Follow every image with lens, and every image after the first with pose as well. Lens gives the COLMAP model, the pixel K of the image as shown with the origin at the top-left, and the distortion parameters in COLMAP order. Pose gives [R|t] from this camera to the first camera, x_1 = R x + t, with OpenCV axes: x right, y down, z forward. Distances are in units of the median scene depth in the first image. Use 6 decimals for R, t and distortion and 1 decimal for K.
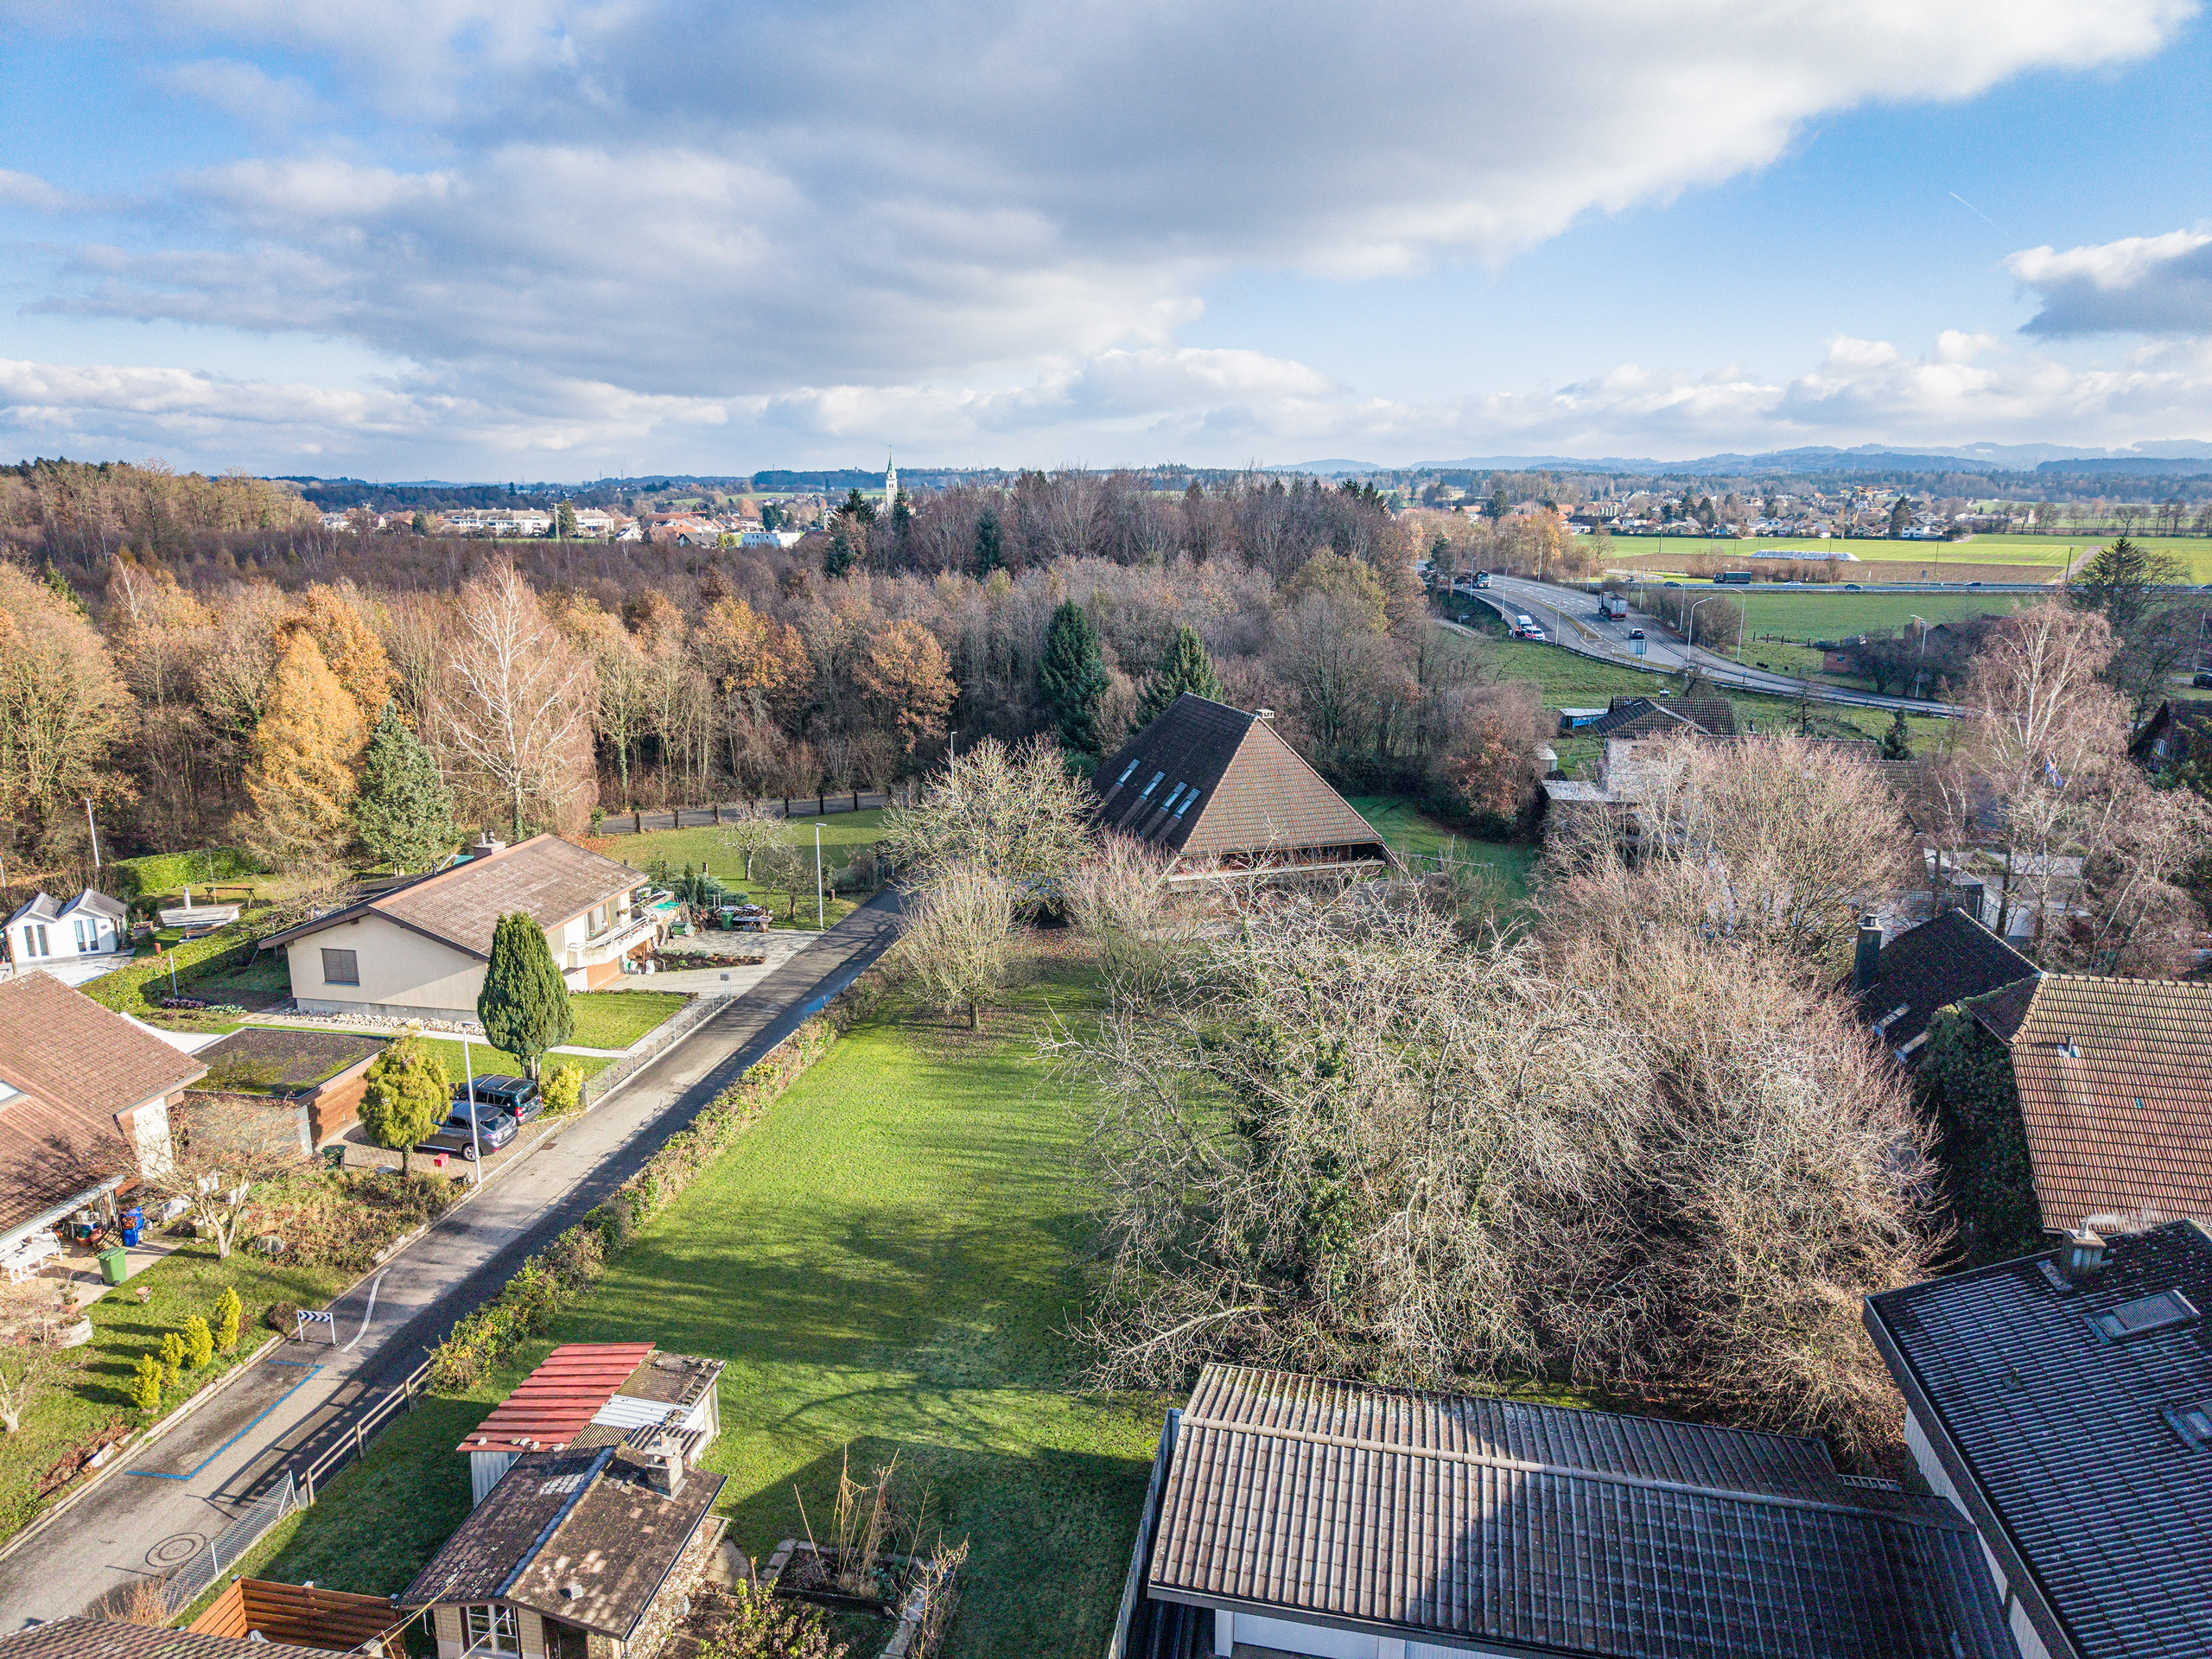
lens RADIAL K [[1463.1, 0, 1117.6], [0, 1463.1, 833.1], [0, 0, 1]] dist [0.035006, -0.036262]
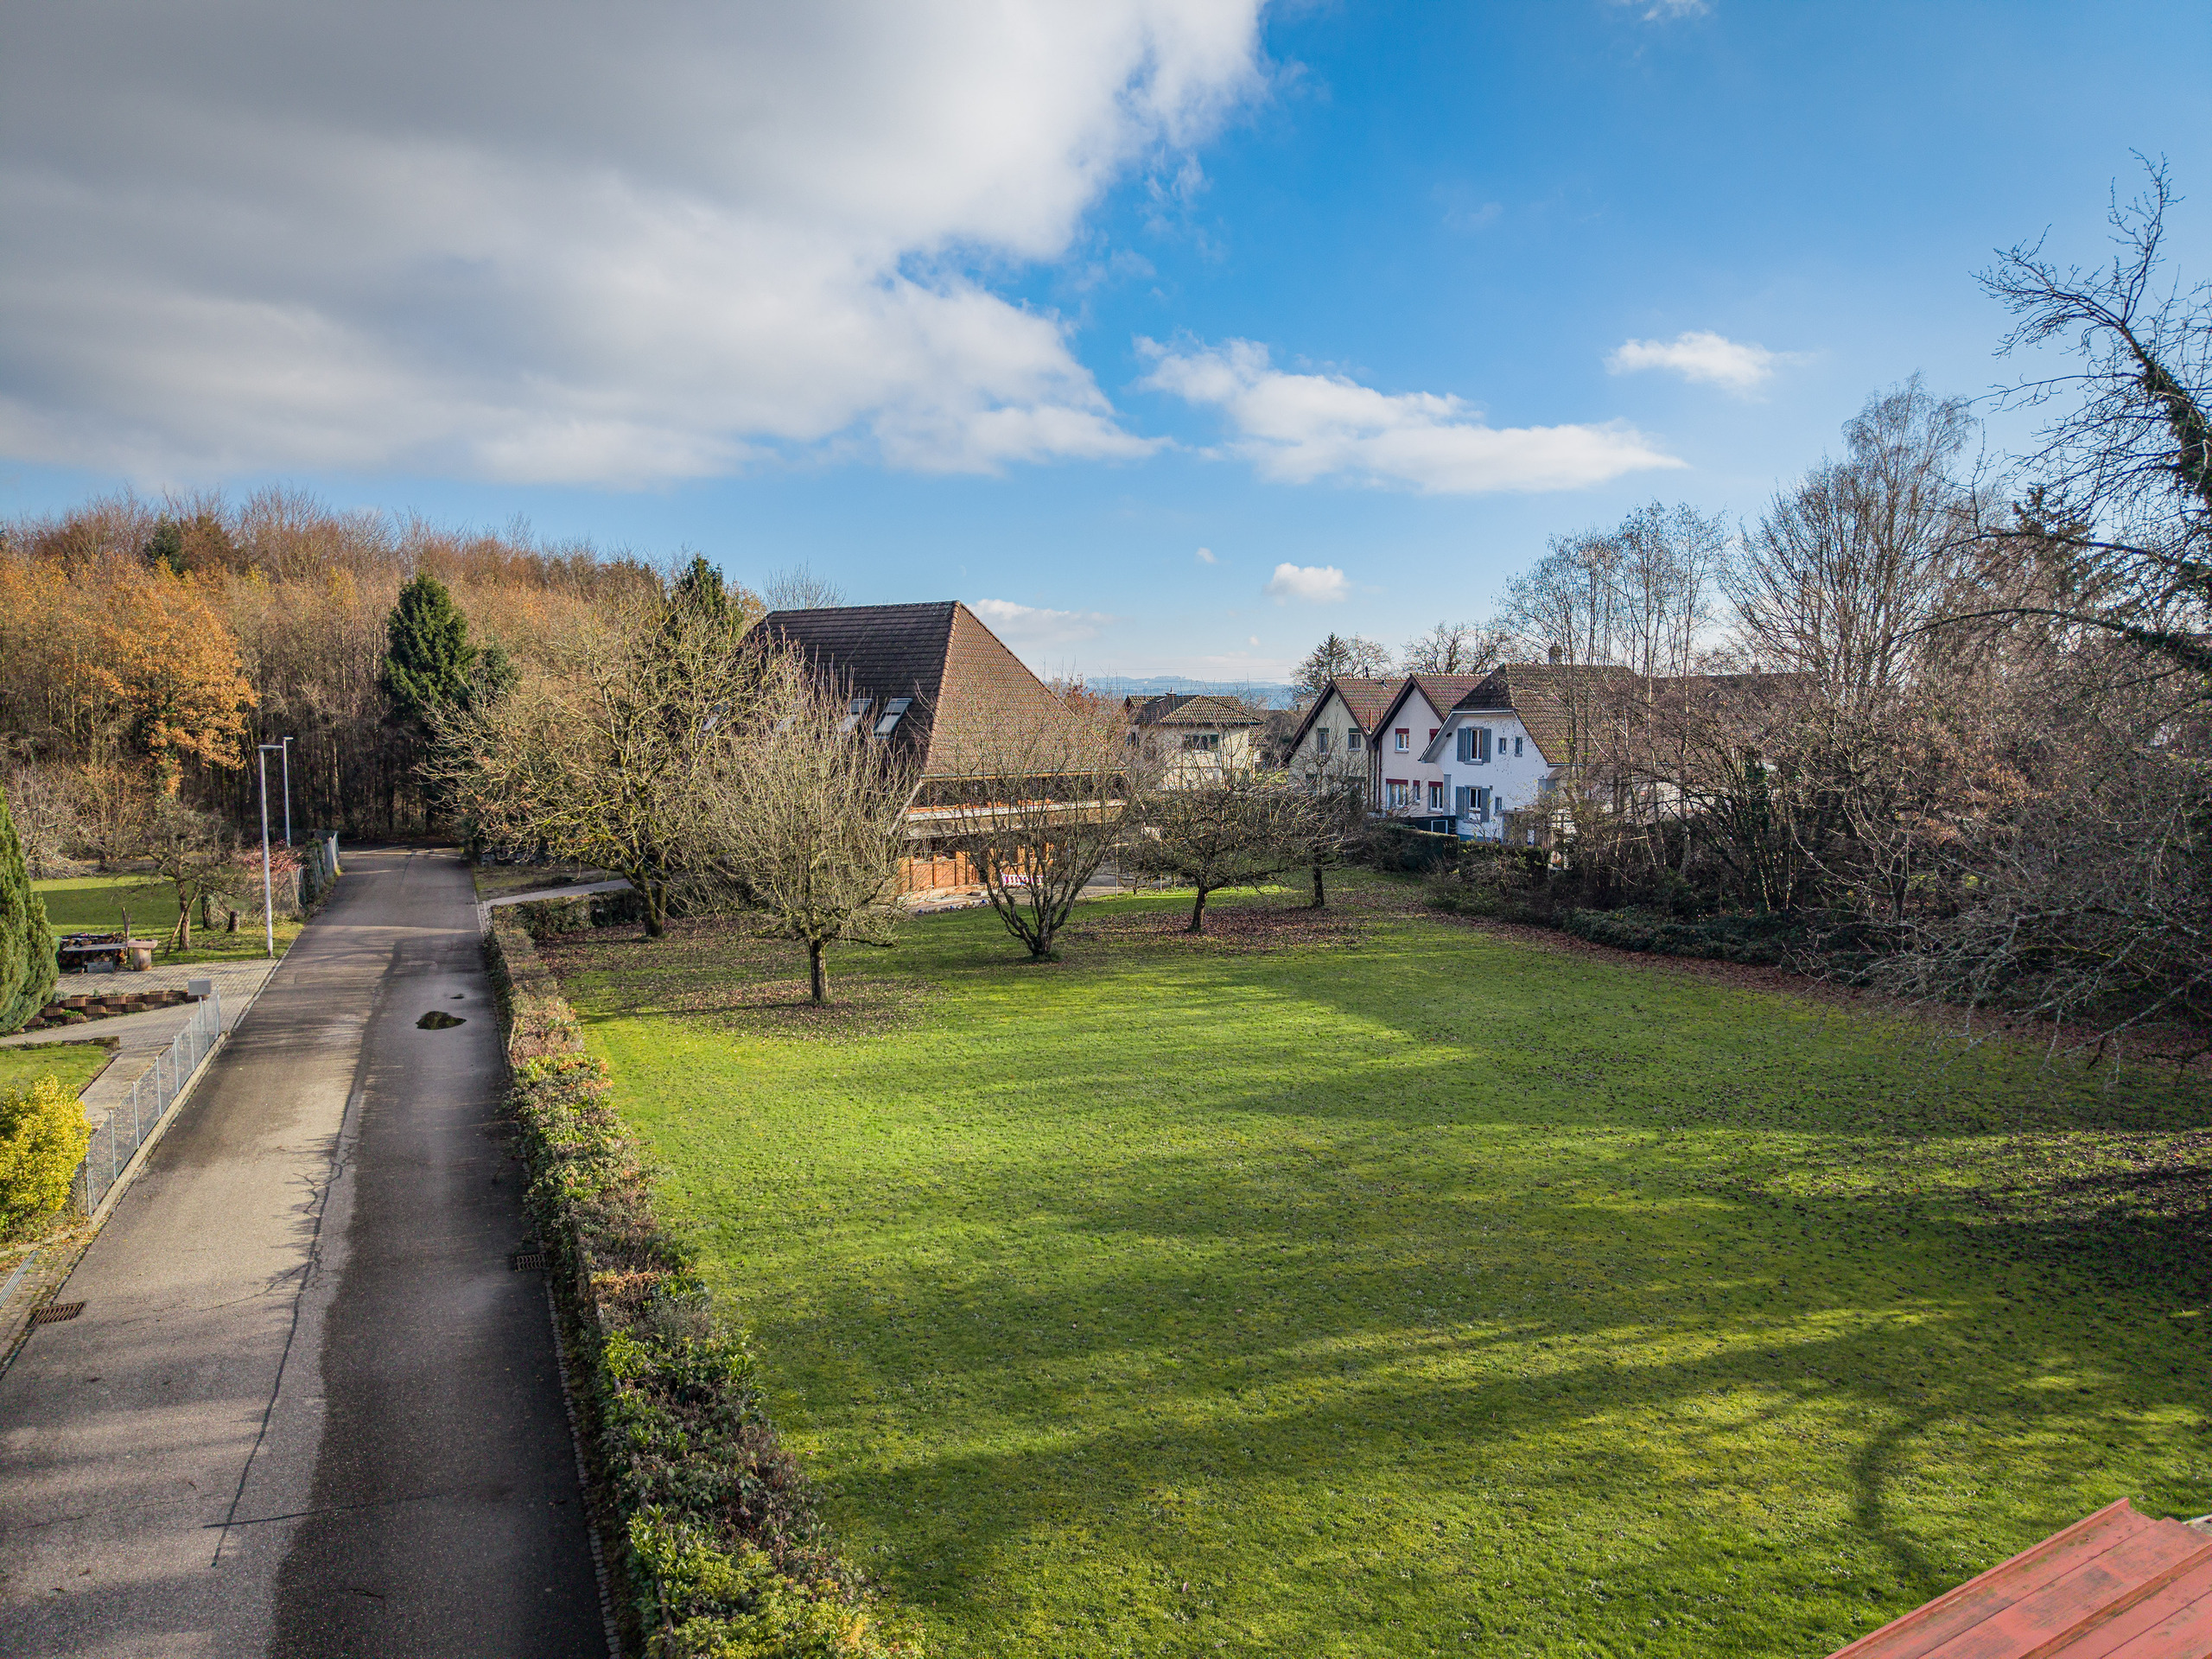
lens RADIAL K [[1463.1, 0, 1090.5], [0, 1463.1, 822.5], [0, 0, 1]] dist [0.035006, -0.036262]
pose [[0.827158, -0.037912, 0.560689, -0.231674], [0.124356, 0.985335, -0.116832, 0.106634], [-0.548037, 0.166364, 0.819743, 0.374797]]
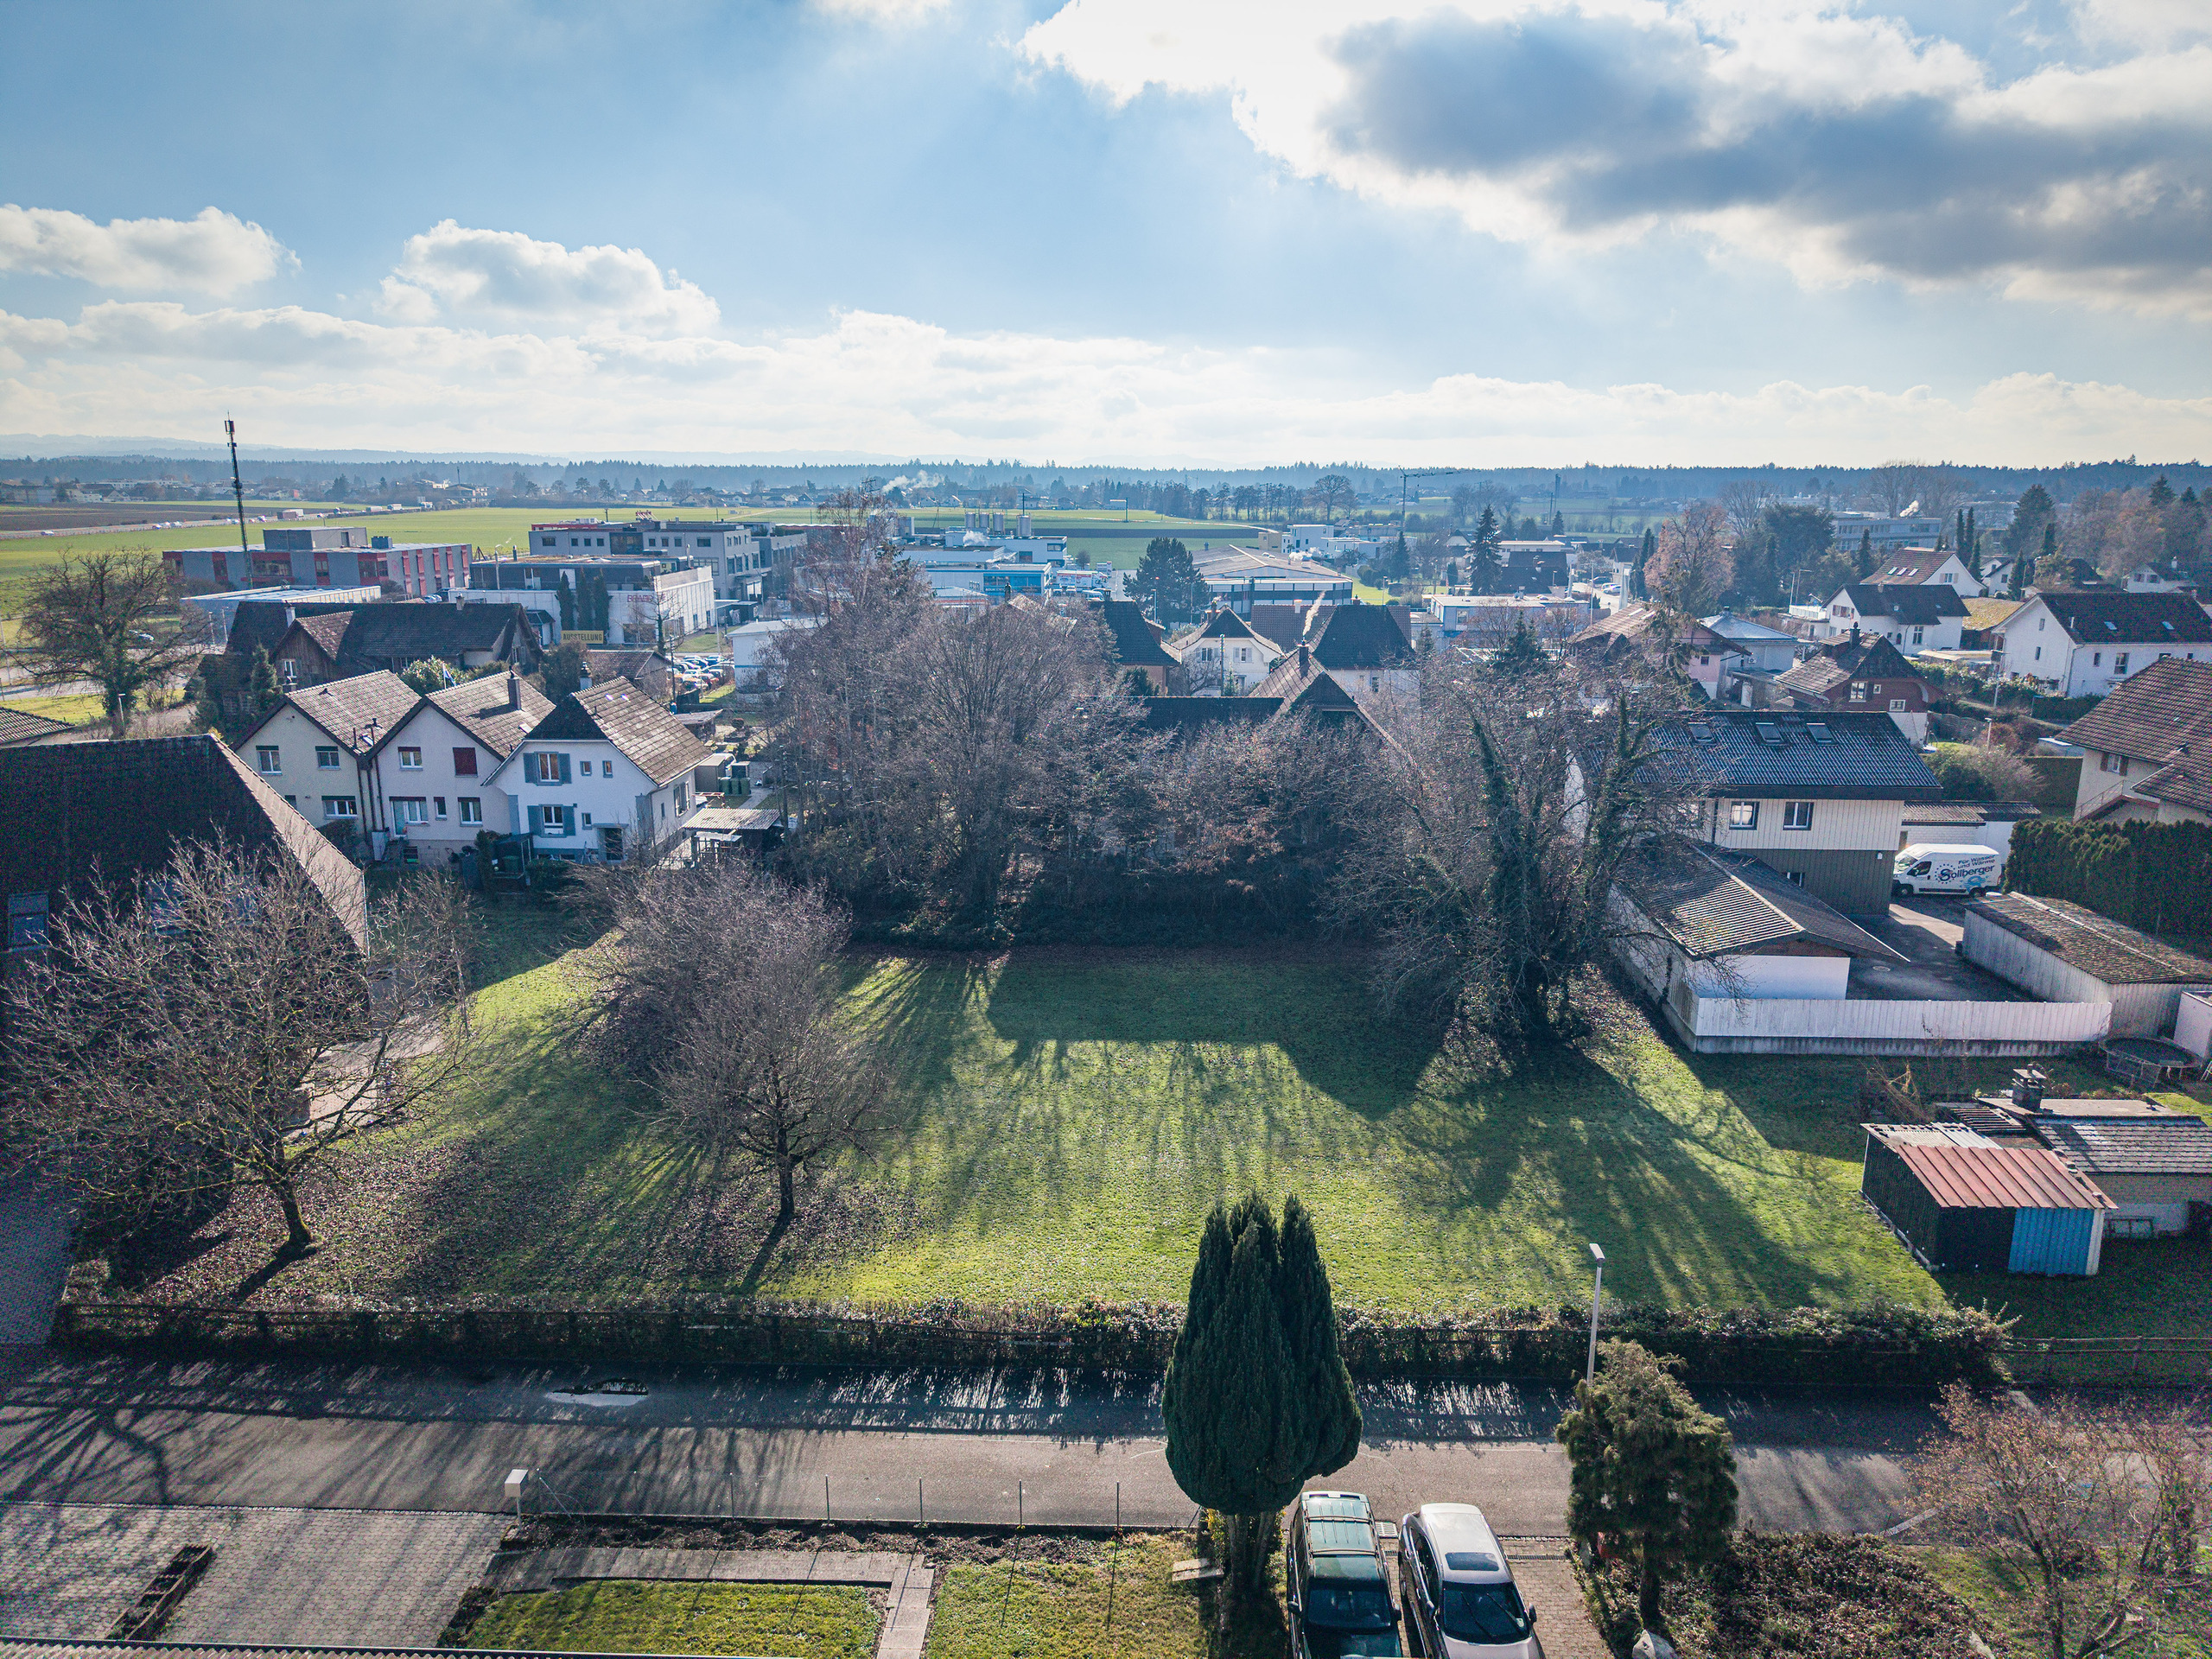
lens RADIAL K [[1463.1, 0, 1083.7], [0, 1463.1, 814.9], [0, 0, 1]] dist [0.035006, -0.036262]
pose [[-0.171259, -0.217512, 0.960916, -0.498633], [0.209783, 0.944908, 0.251277, -0.116716], [-0.962633, 0.244617, -0.116193, 0.691206]]
